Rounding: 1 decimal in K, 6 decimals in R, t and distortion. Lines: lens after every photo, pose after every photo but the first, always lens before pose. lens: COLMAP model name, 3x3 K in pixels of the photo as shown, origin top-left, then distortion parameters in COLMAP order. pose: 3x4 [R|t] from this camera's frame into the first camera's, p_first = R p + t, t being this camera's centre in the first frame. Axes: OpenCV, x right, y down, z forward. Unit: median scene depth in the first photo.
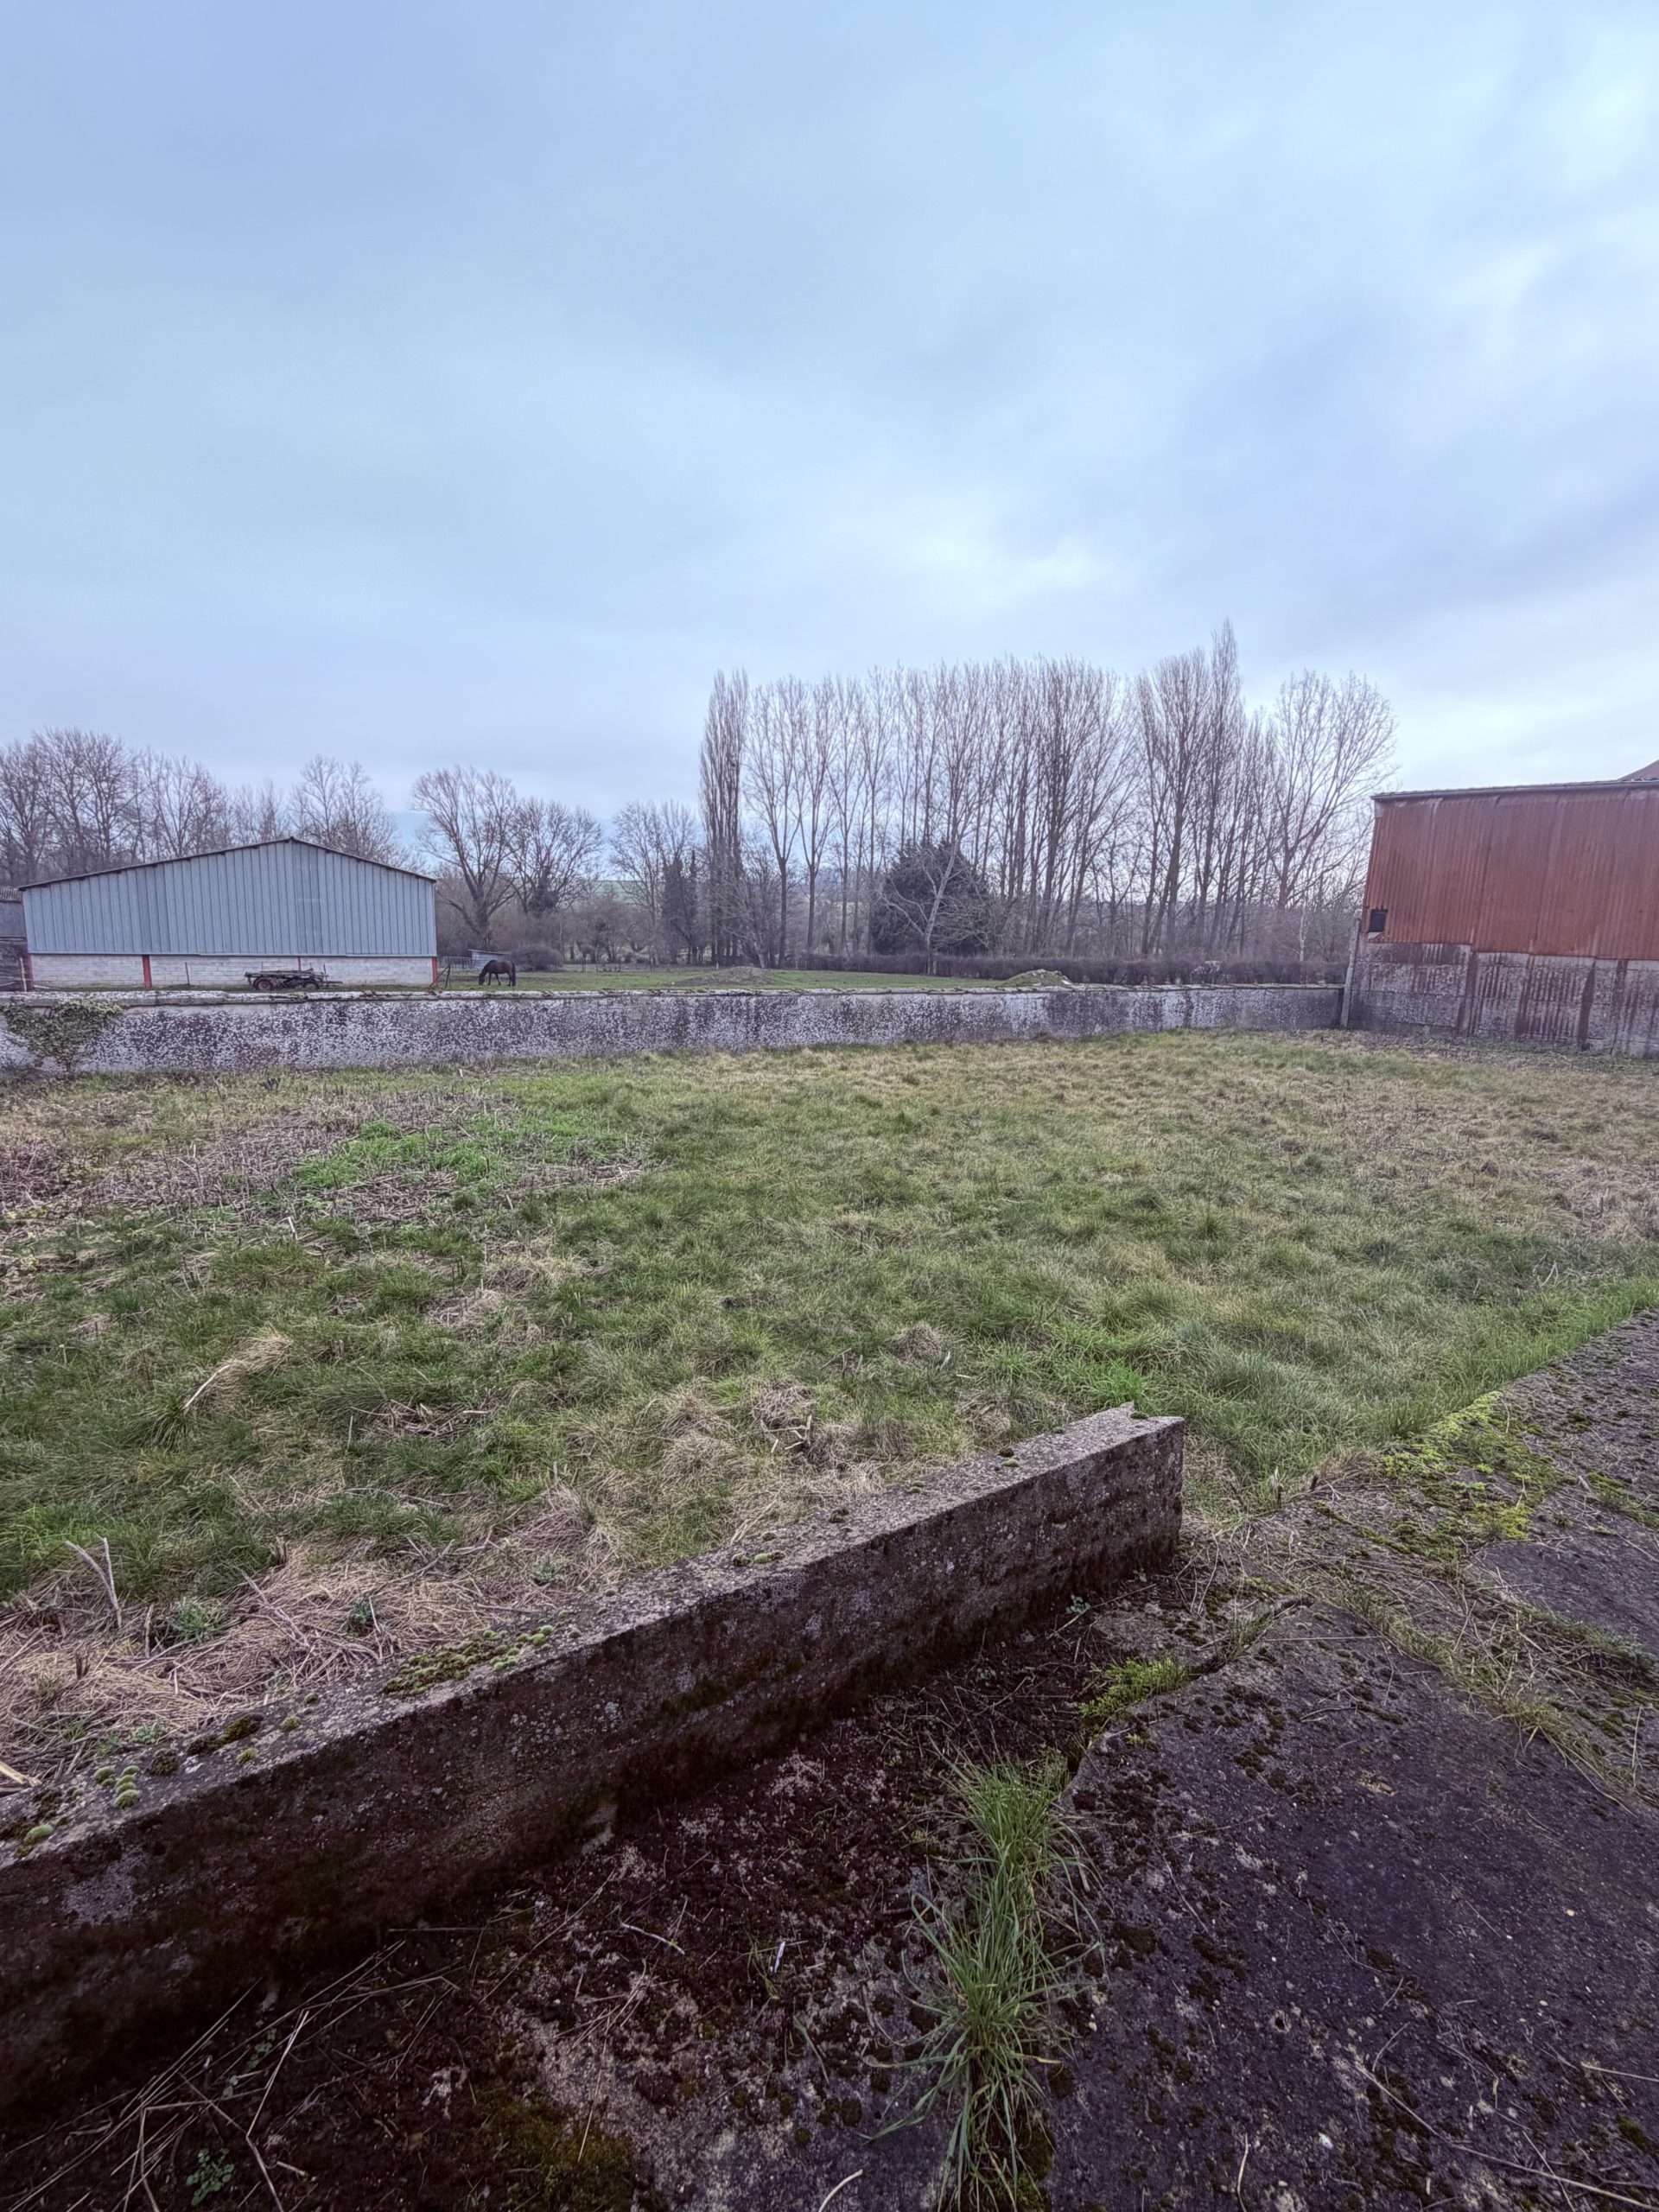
lens RADIAL K [[1025.7, 0, 829.5], [0, 1025.7, 1106.0], [0, 0, 1]] dist [0.001313, 0.000657]
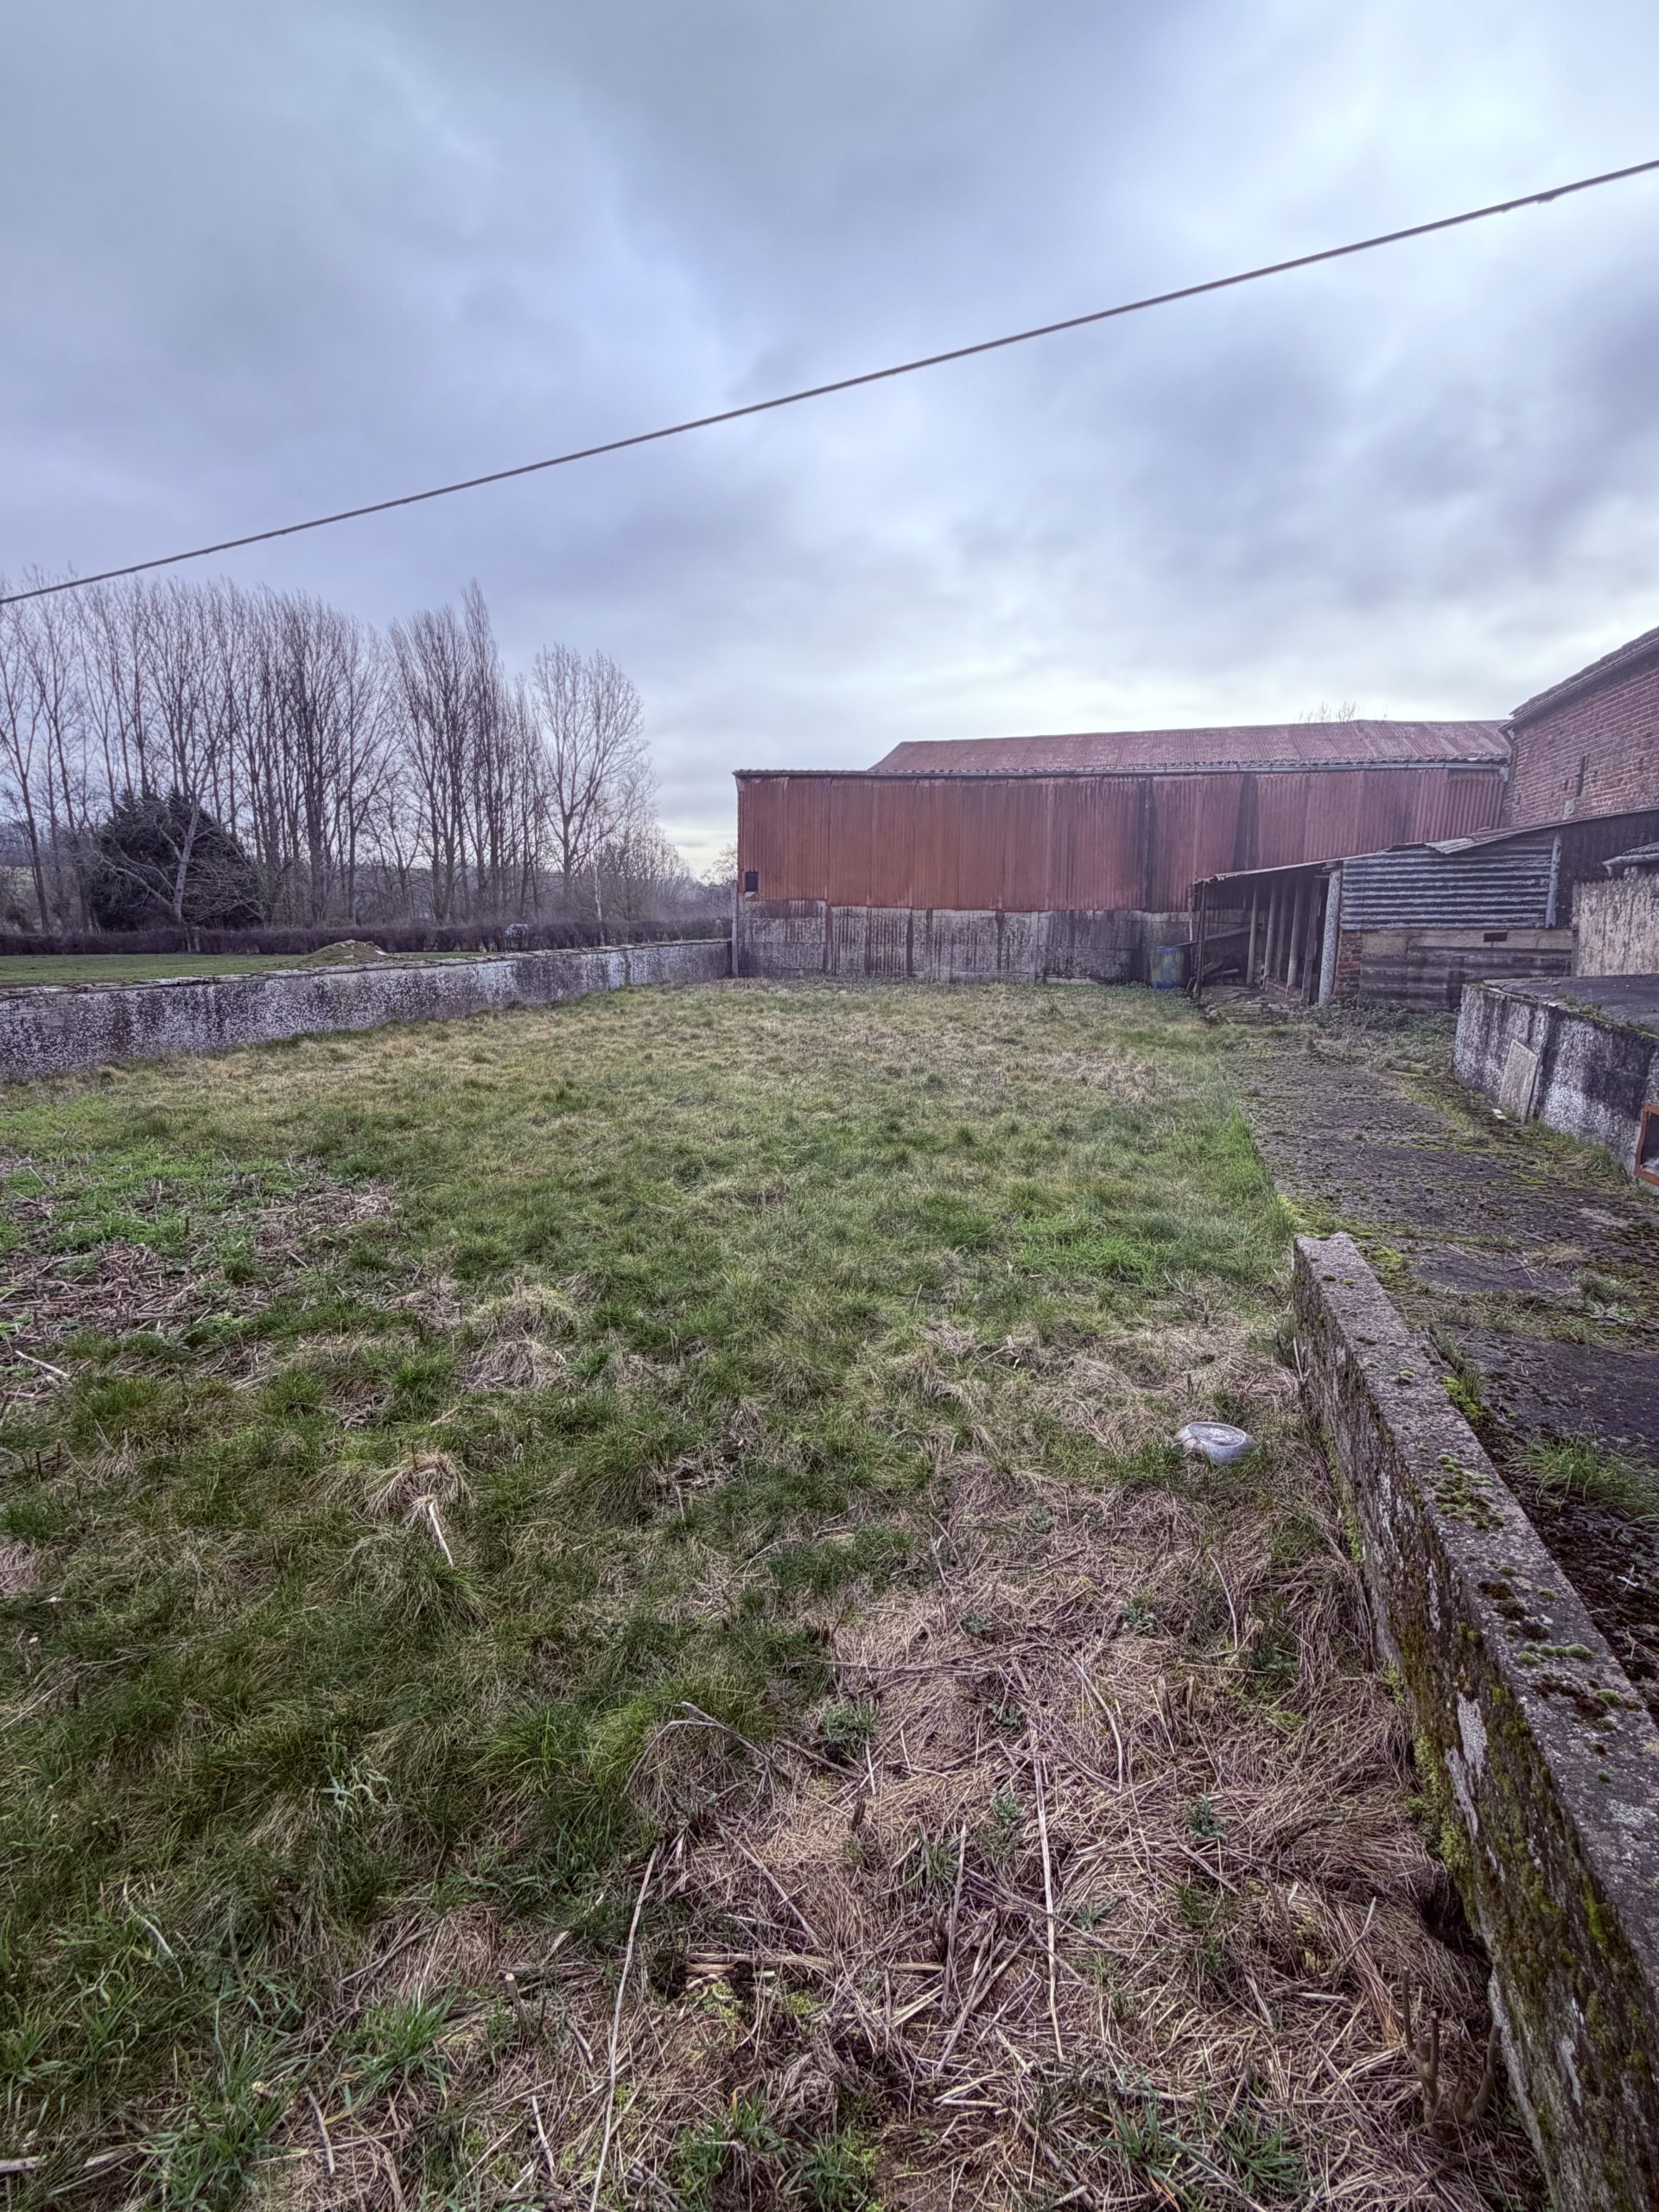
lens RADIAL K [[1025.7, 0, 829.5], [0, 1025.7, 1106.0], [0, 0, 1]] dist [0.001313, 0.000657]
pose [[0.772836, -0.147252, 0.617286, -0.147286], [0.126233, 0.988940, 0.077866, -0.009472], [-0.621925, 0.017744, 0.782876, 0.045671]]
